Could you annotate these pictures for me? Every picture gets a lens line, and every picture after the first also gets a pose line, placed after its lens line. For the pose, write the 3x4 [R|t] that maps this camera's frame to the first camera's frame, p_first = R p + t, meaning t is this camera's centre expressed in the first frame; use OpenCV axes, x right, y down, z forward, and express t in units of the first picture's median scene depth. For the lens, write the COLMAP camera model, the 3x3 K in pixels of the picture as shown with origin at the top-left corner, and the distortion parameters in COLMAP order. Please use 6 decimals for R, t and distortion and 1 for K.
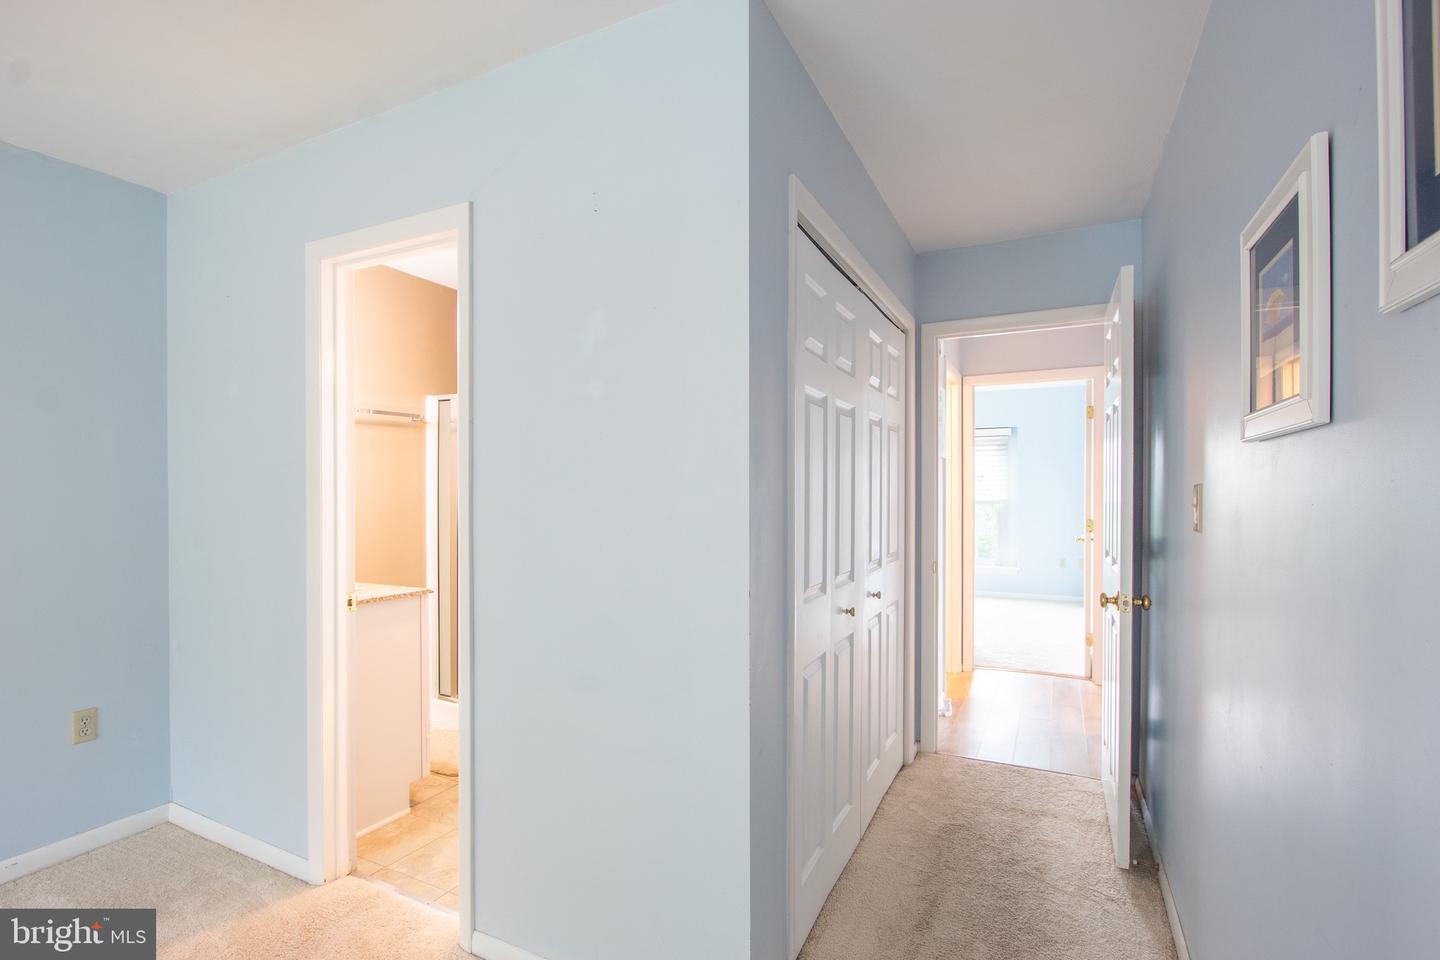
lens RADIAL K [[677.2, 0, 718.4], [0, 677.2, 491.7], [0, 0, 1]] dist [-0.000170, -0.000188]
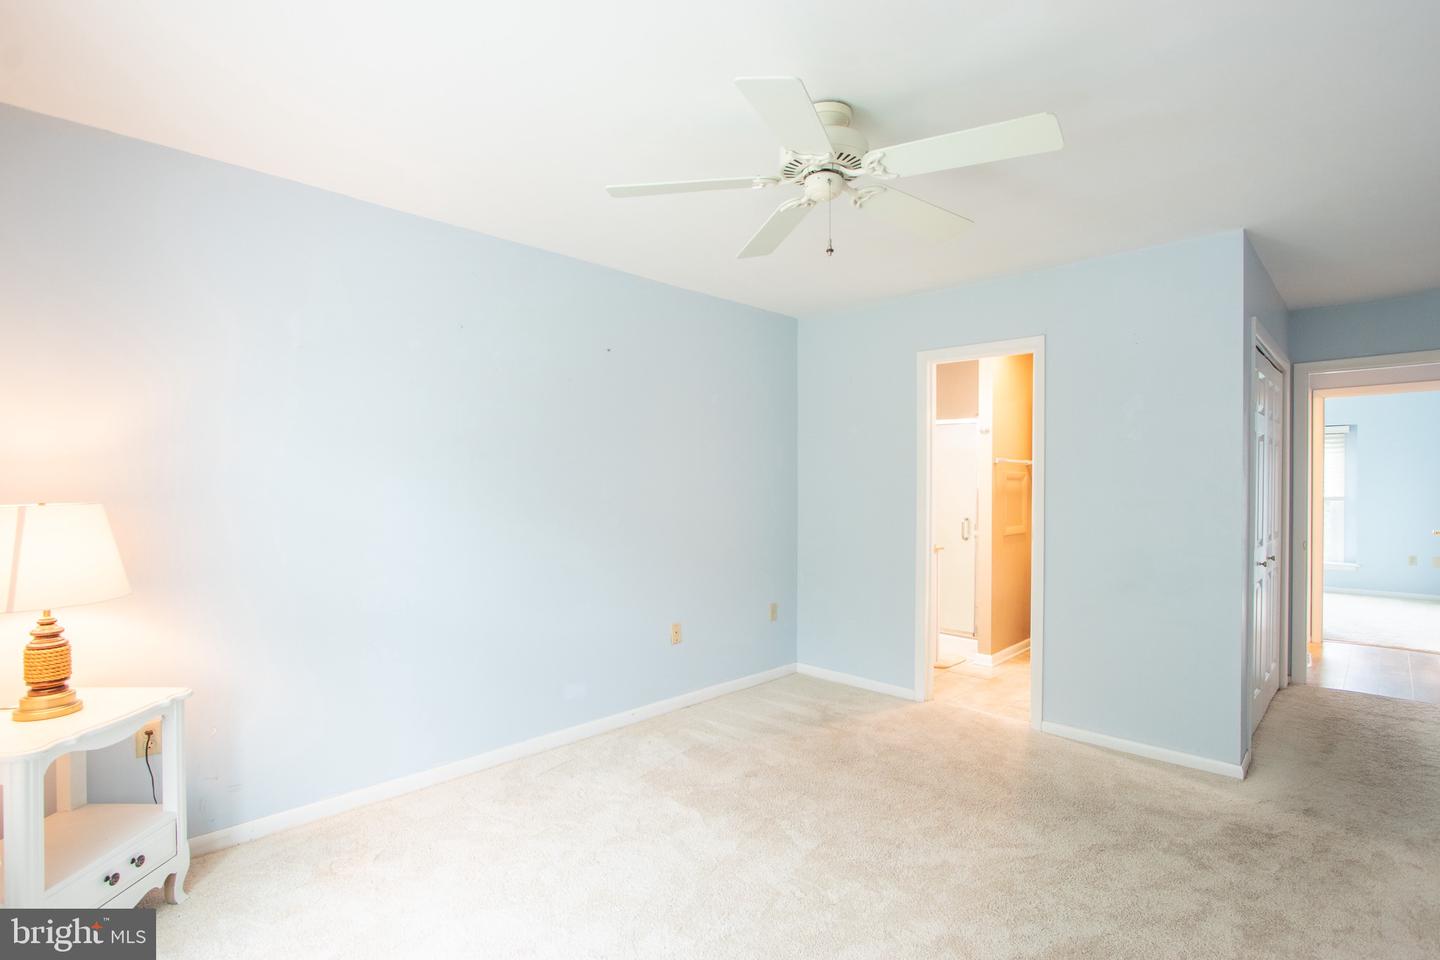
lens RADIAL K [[699.6, 0, 722.3], [0, 699.6, 487.9], [0, 0, 1]] dist [0.001594, 0.000769]
pose [[0.956551, 0.004869, -0.291523, -0.390049], [-0.004213, 0.999987, 0.002878, -0.000870], [0.291533, -0.001525, 0.956560, -0.677244]]
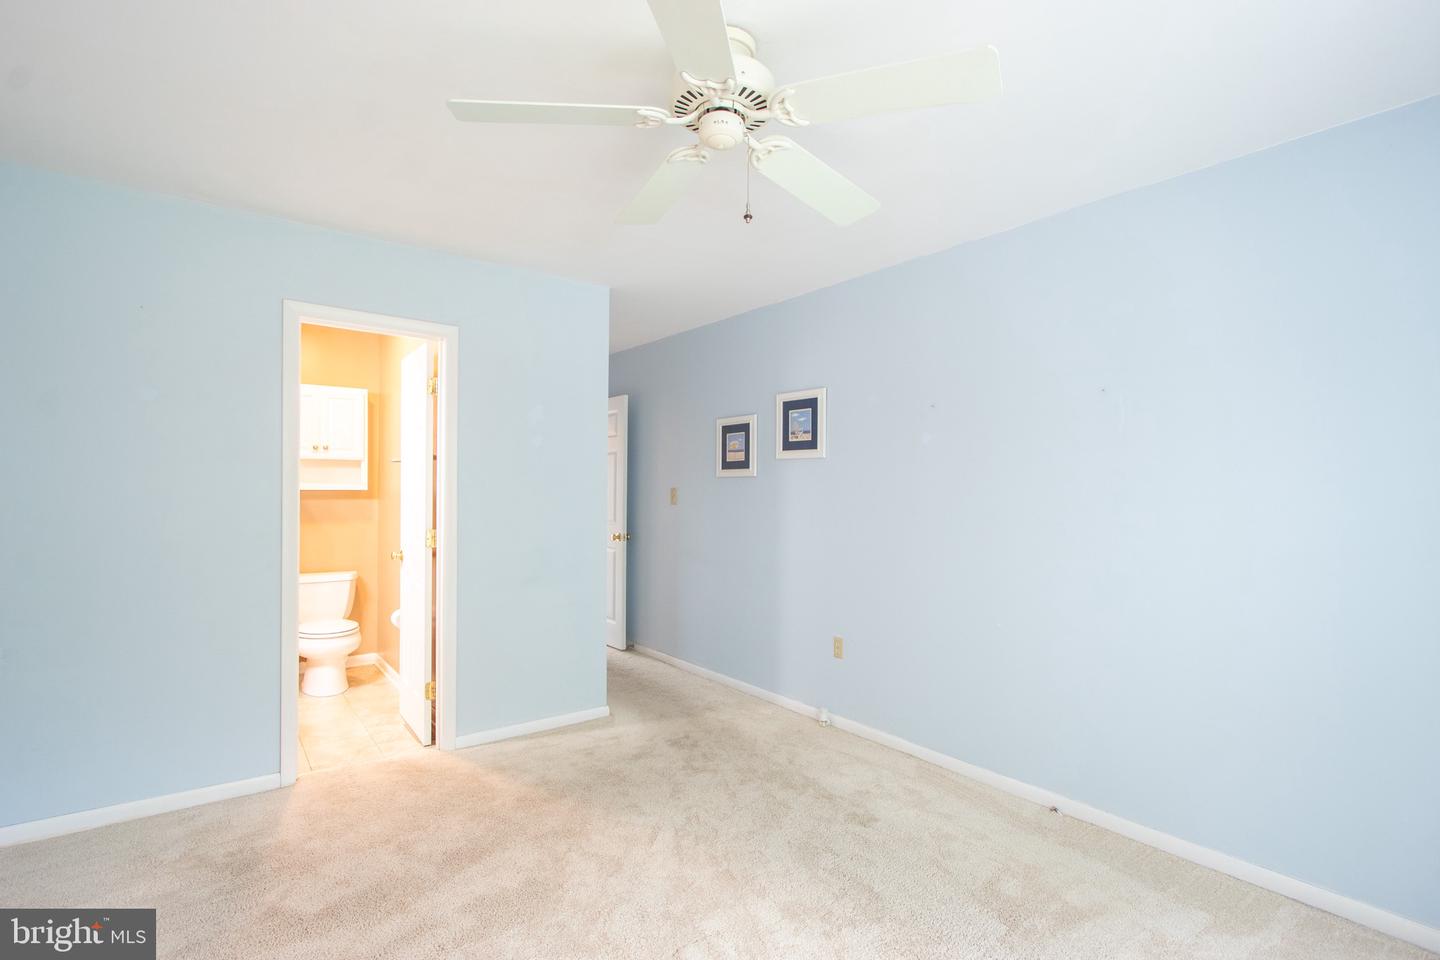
lens RADIAL K [[686.3, 0, 720.0], [0, 686.3, 480.0], [0, 0, 1]] dist [-0.001370, -0.000249]
pose [[0.433938, 0.013436, 0.900843, -1.004882], [-0.001910, 0.999900, -0.013993, 0.002497], [-0.900941, 0.004351, 0.433920, -0.239816]]
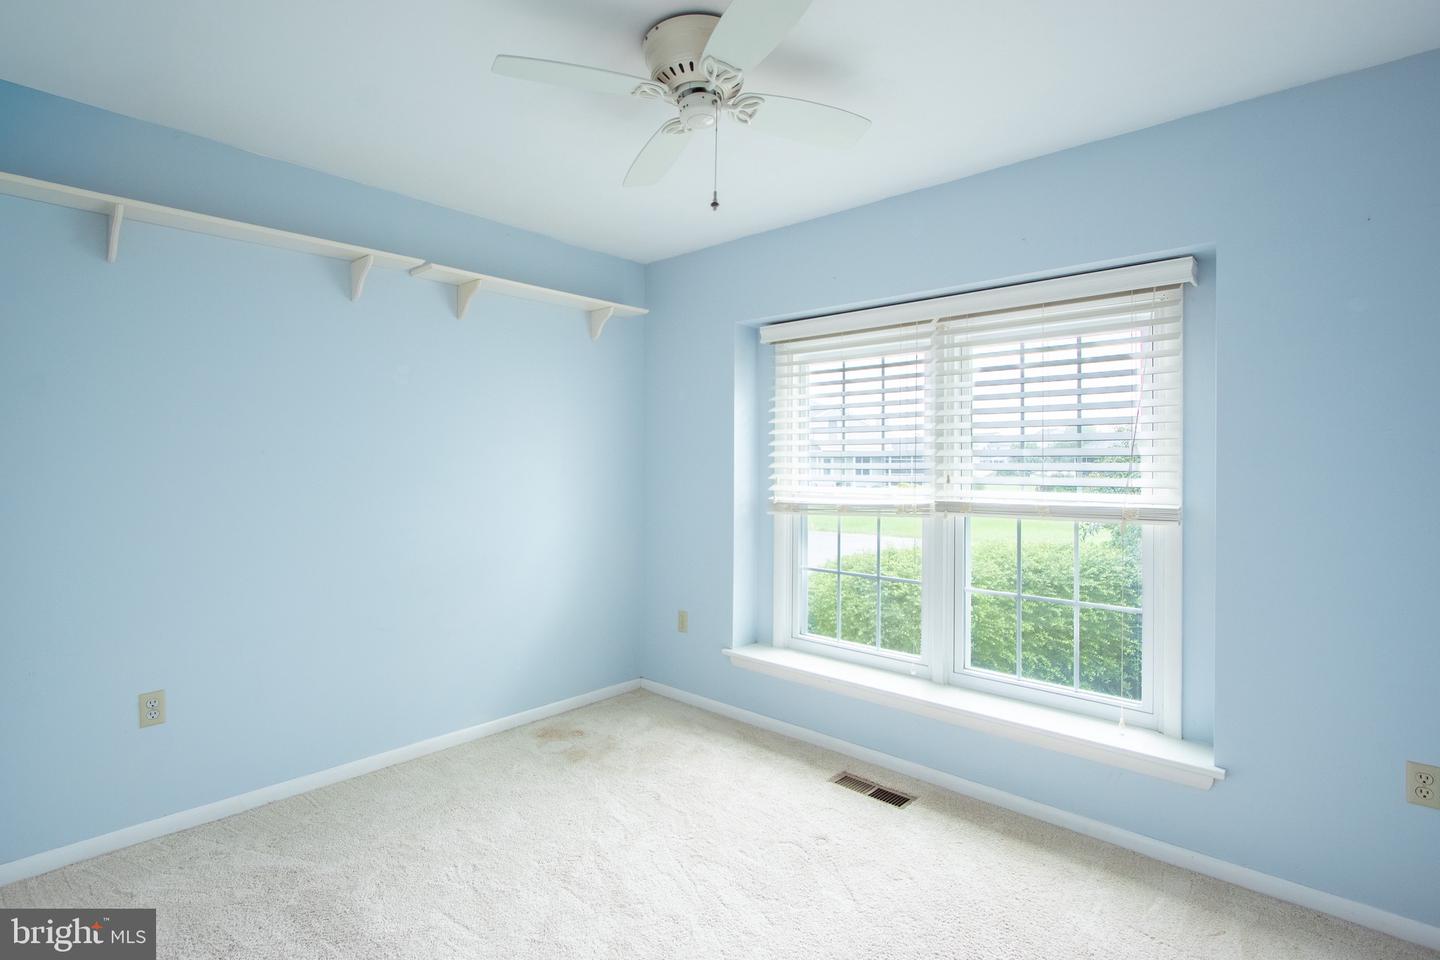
lens RADIAL K [[659.8, 0, 754.4], [0, 659.8, 470.1], [0, 0, 1]] dist [-0.001497, -0.000473]
pose [[0.972752, 0.002027, -0.231837, 0.791914], [-0.001165, 0.999992, 0.003855, -0.014203], [0.231843, -0.003480, 0.972747, 1.717460]]
